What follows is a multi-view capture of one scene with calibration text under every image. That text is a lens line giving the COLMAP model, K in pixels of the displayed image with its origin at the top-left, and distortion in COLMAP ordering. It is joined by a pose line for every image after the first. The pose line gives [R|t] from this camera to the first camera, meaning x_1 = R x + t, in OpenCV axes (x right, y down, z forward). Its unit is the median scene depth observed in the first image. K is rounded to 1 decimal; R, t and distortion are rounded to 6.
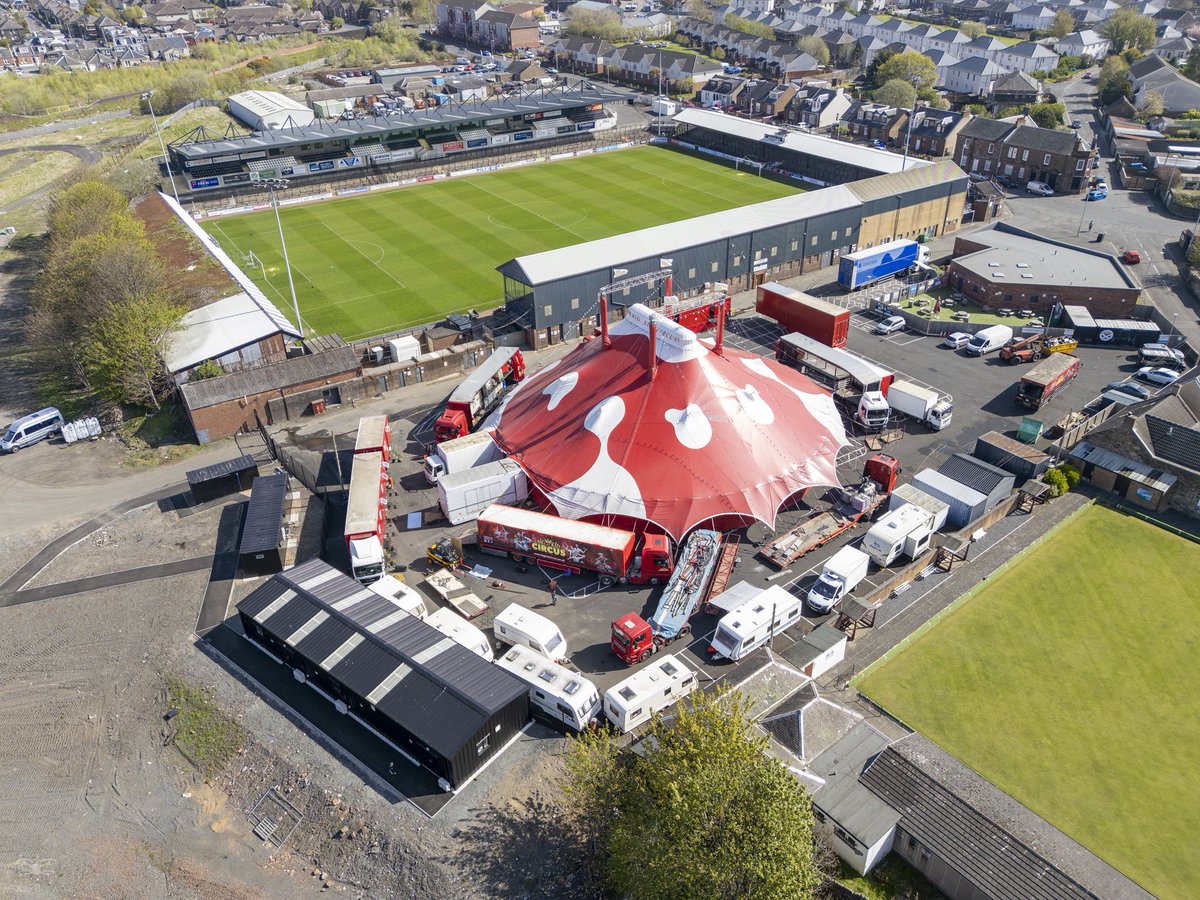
lens RADIAL K [[877.1, 0, 607.6], [0, 877.1, 451.7], [0, 0, 1]] dist [0.070956, -0.066338]
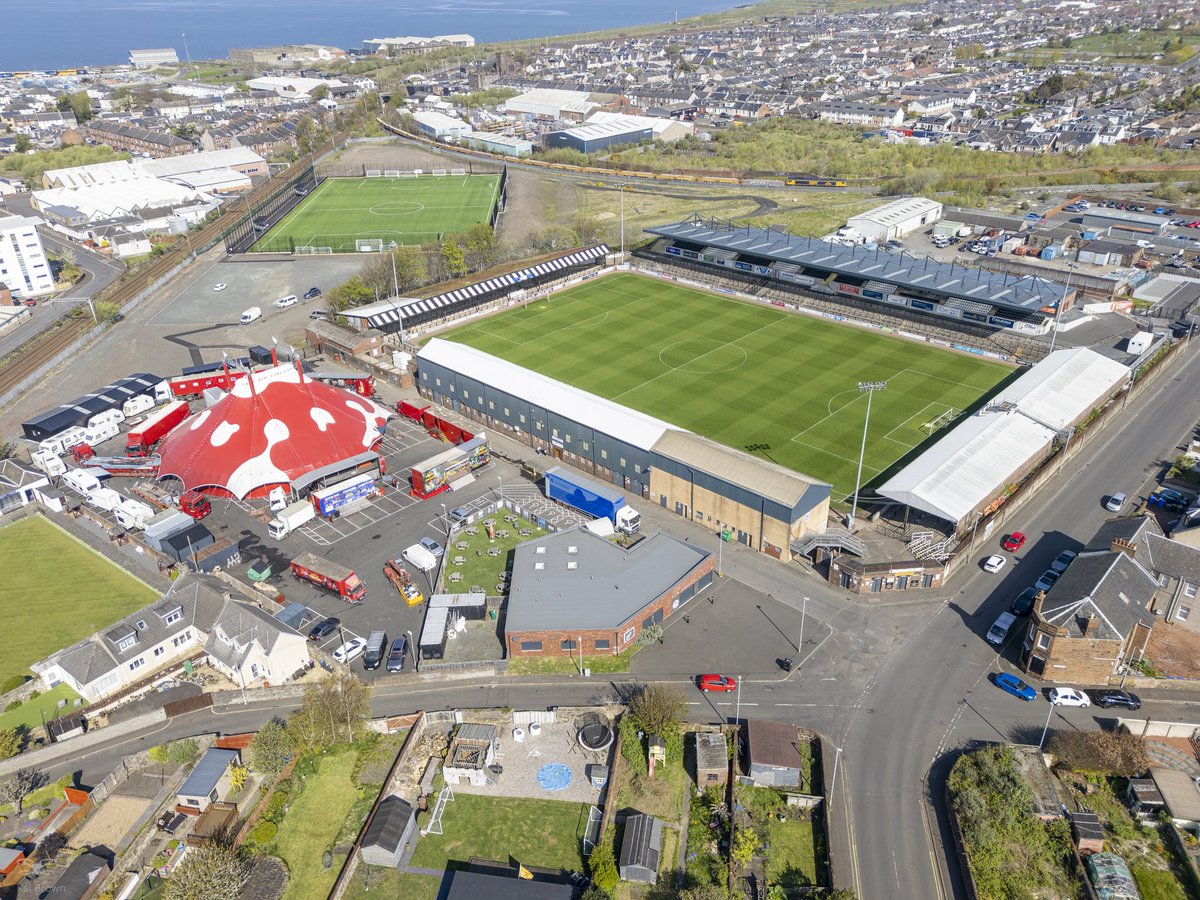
lens RADIAL K [[877.1, 0, 607.6], [0, 877.1, 451.7], [0, 0, 1]] dist [0.070956, -0.066338]
pose [[0.244522, 0.480690, -0.842108, 1.209870], [-0.492183, 0.809803, 0.319335, -0.626551], [0.835443, 0.336387, 0.434602, 0.595348]]
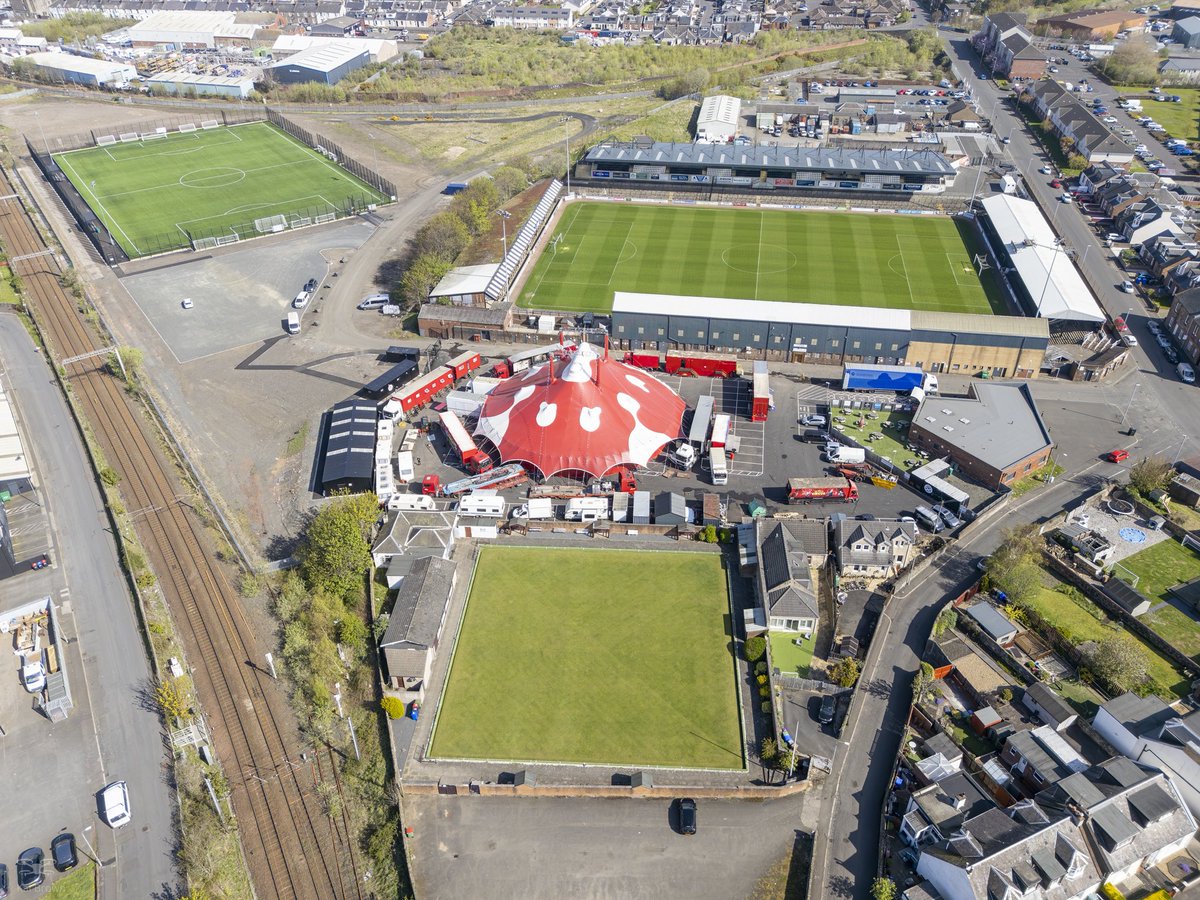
lens RADIAL K [[877.1, 0, 607.6], [0, 877.1, 451.7], [0, 0, 1]] dist [0.070956, -0.066338]
pose [[0.741801, 0.402290, -0.536557, 0.782012], [-0.359333, 0.913978, 0.188480, -0.226365], [0.566225, 0.052988, 0.822546, -0.283594]]
